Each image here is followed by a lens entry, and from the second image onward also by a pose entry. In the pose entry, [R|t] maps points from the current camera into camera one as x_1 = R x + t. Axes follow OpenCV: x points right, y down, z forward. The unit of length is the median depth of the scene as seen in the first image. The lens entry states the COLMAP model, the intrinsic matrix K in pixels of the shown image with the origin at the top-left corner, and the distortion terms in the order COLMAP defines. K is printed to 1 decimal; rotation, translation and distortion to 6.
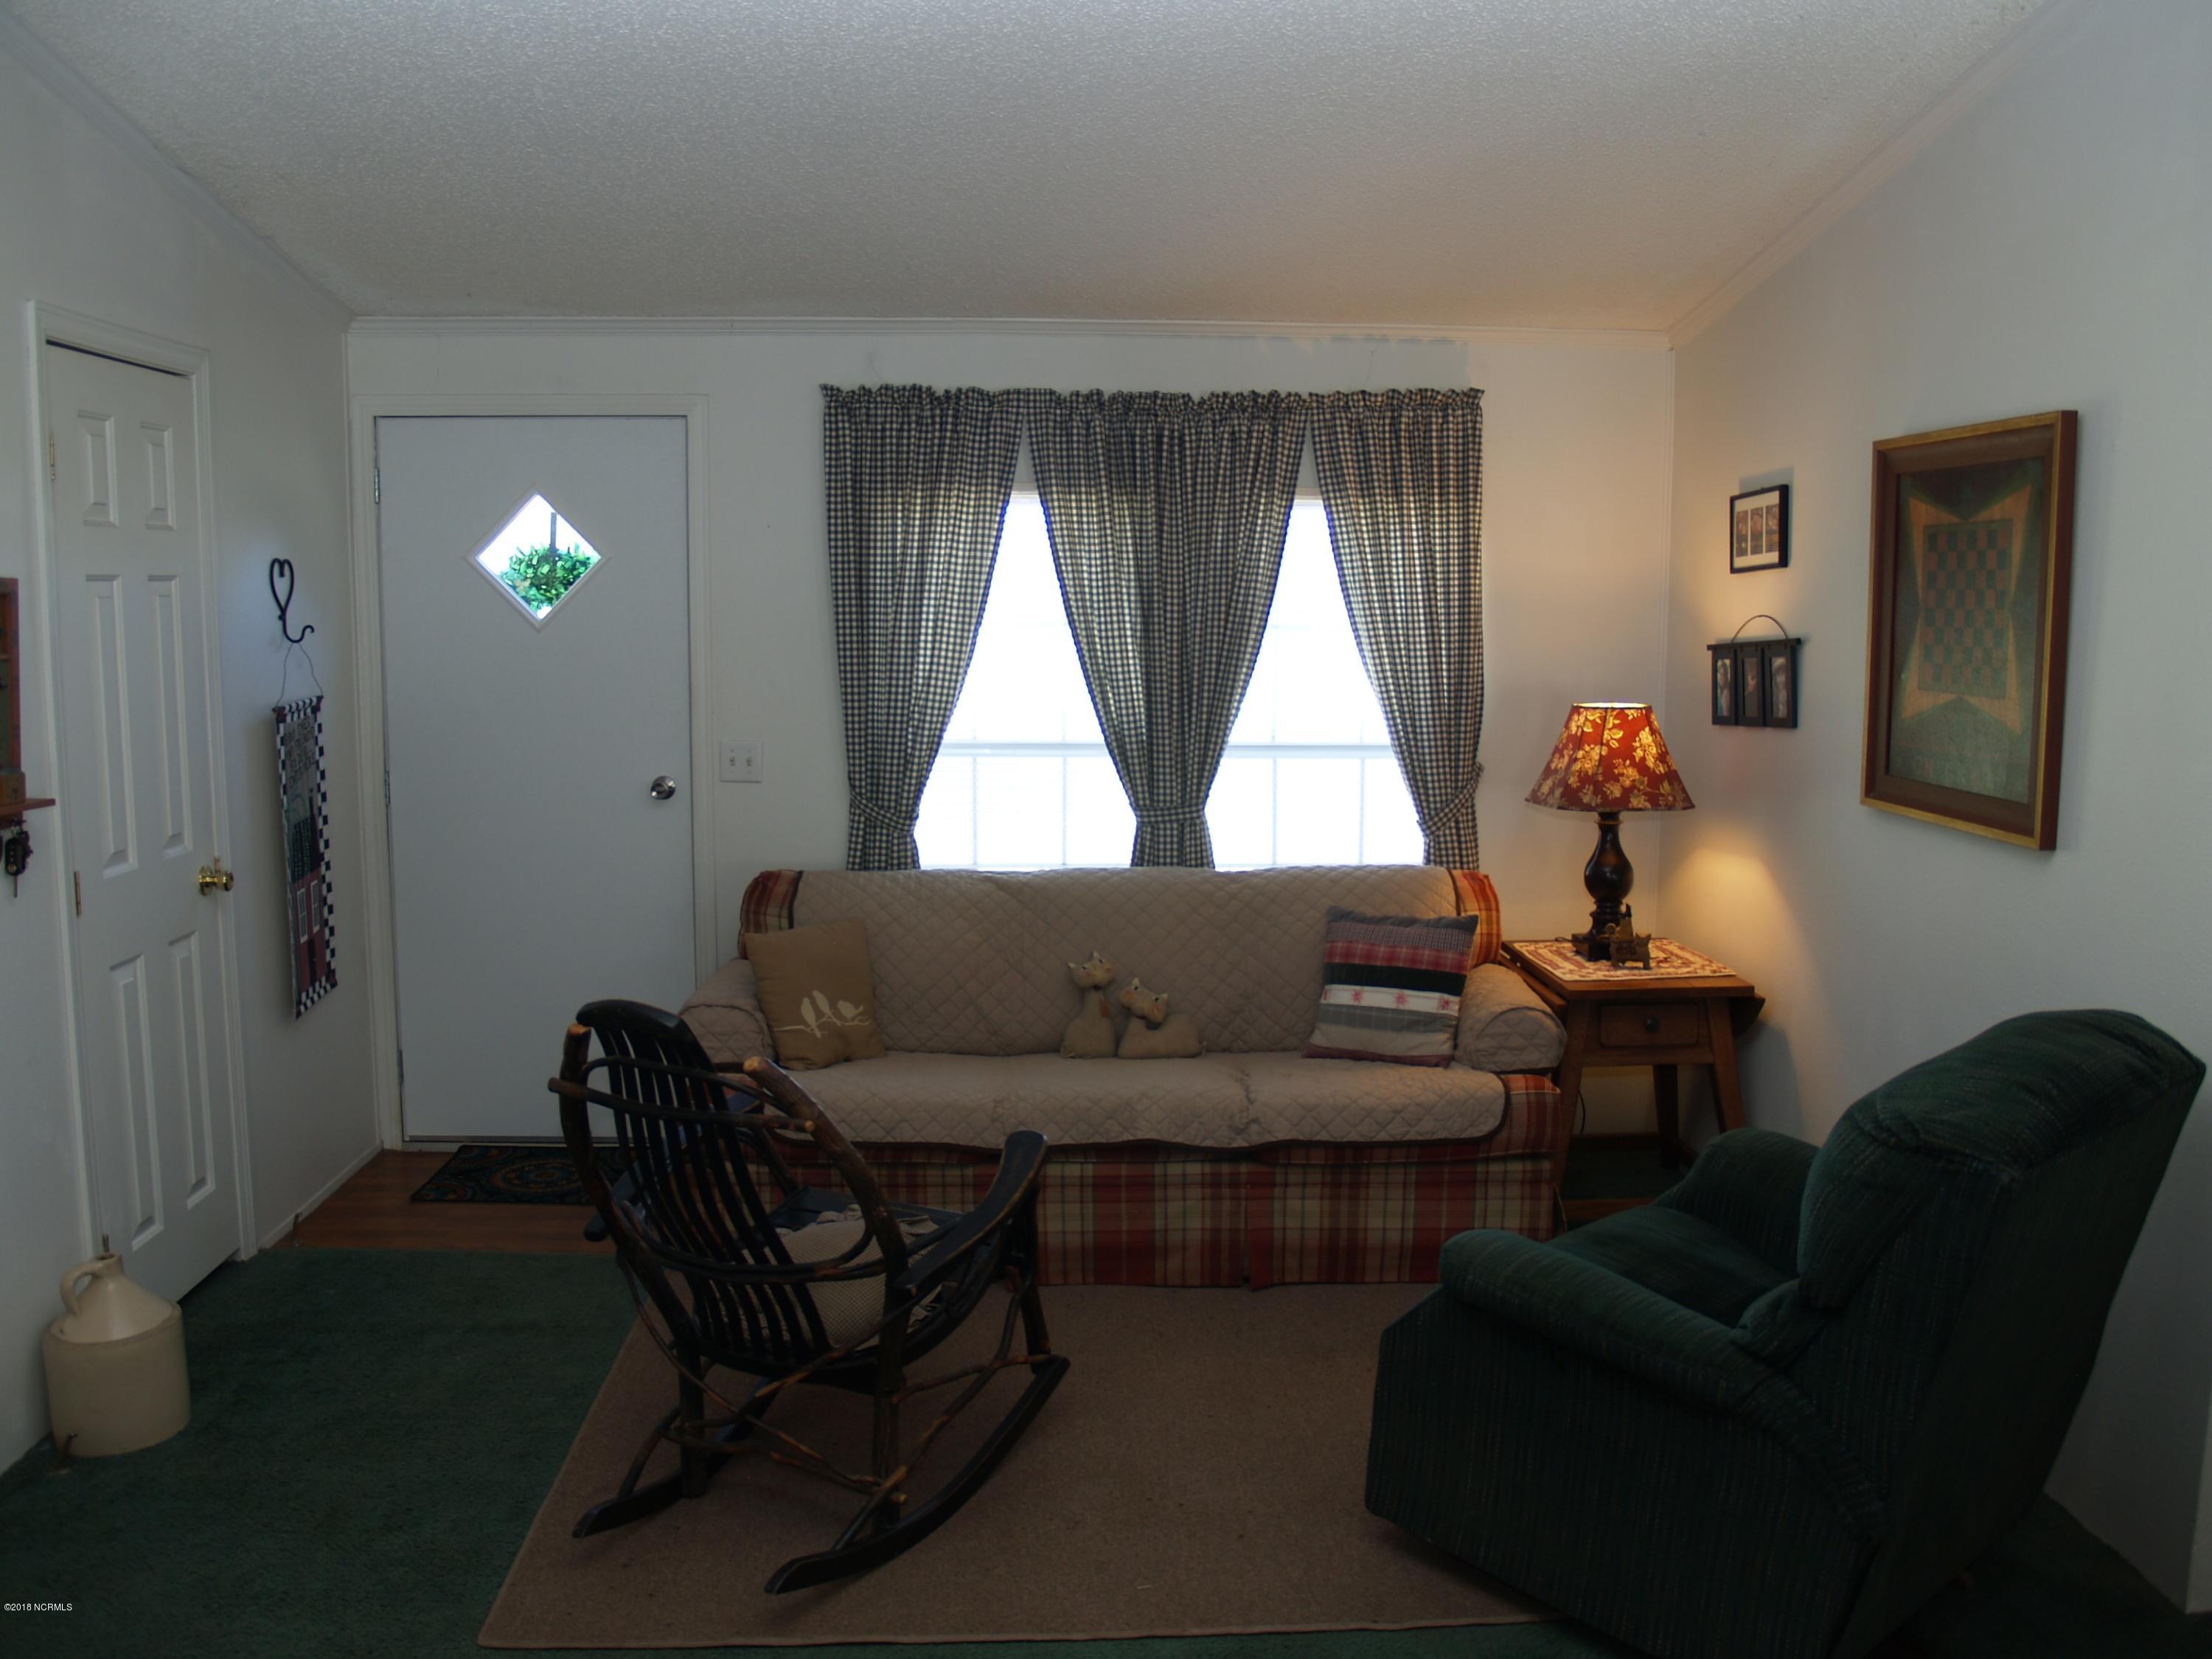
lens RADIAL K [[1793.6, 0, 1106.0], [0, 1793.6, 829.5], [0, 0, 1]] dist [-0.107848, 0.006598]
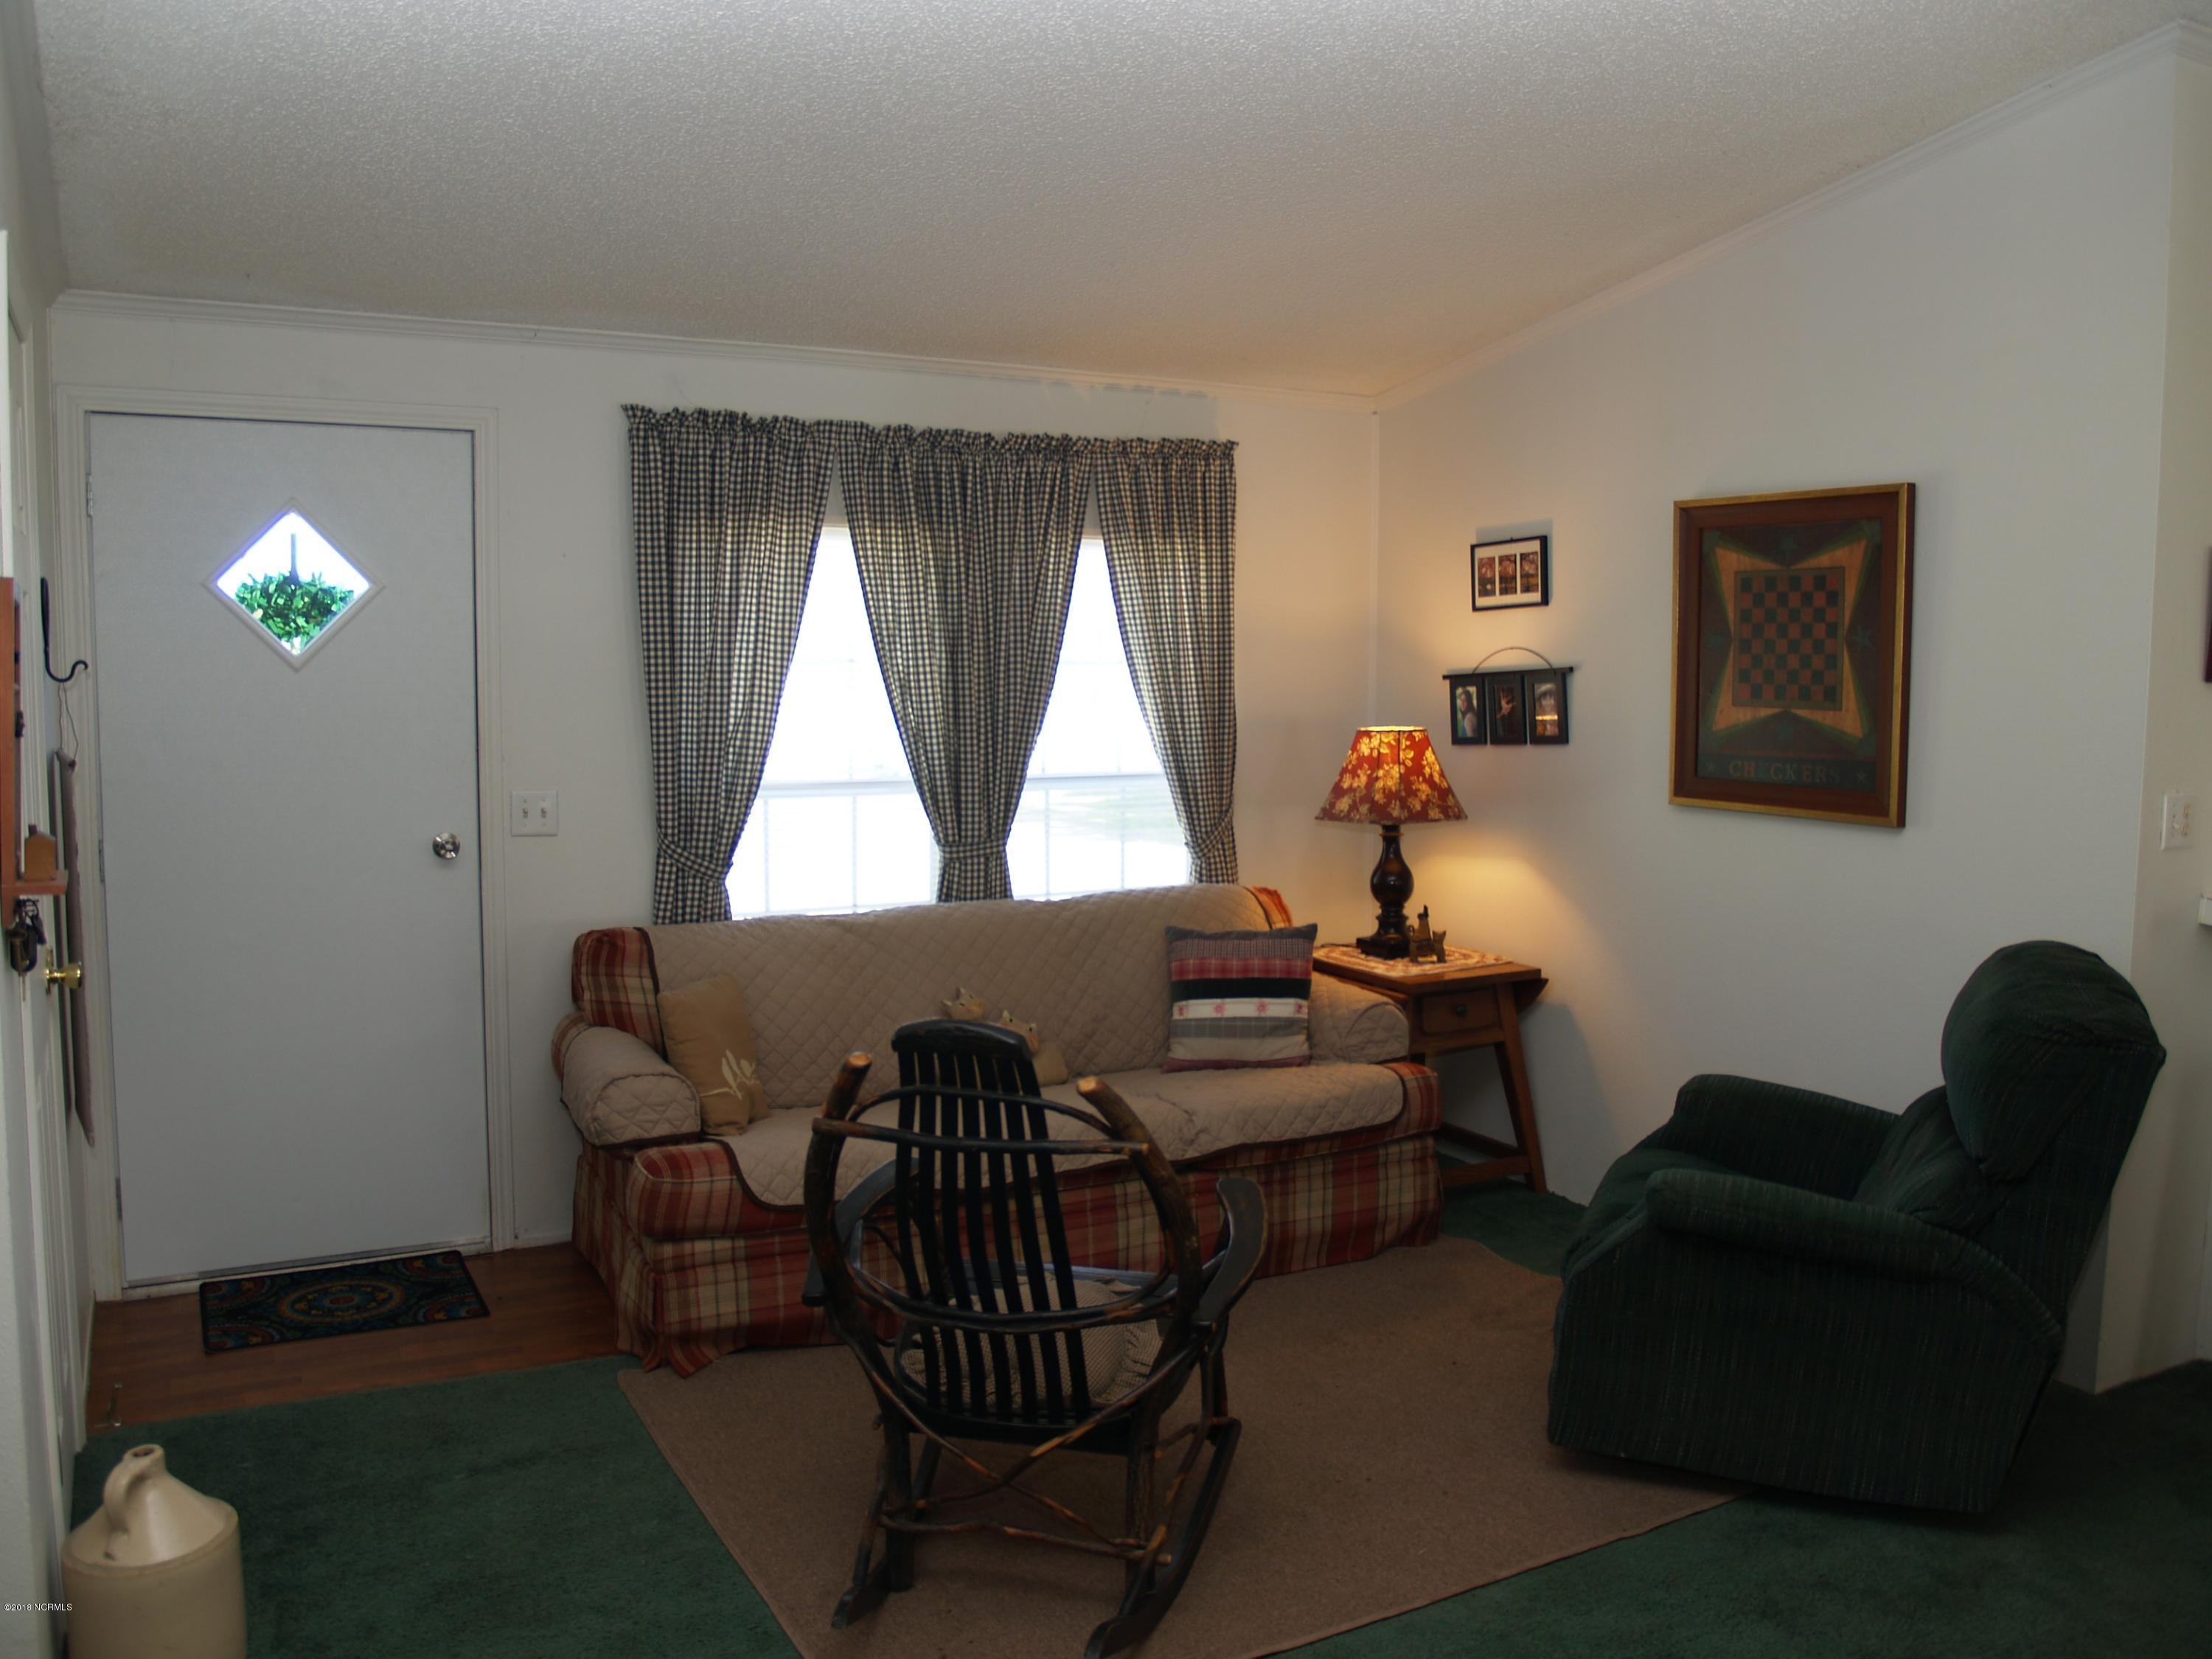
lens RADIAL K [[1806.1, 0, 1112.8], [0, 1806.1, 813.7], [0, 0, 1]] dist [-0.130987, 0.089790]
pose [[0.900132, -0.039045, 0.433864, -0.359054], [0.055677, 0.998118, -0.025687, 0.002221], [-0.432045, 0.047278, 0.900612, 0.061140]]
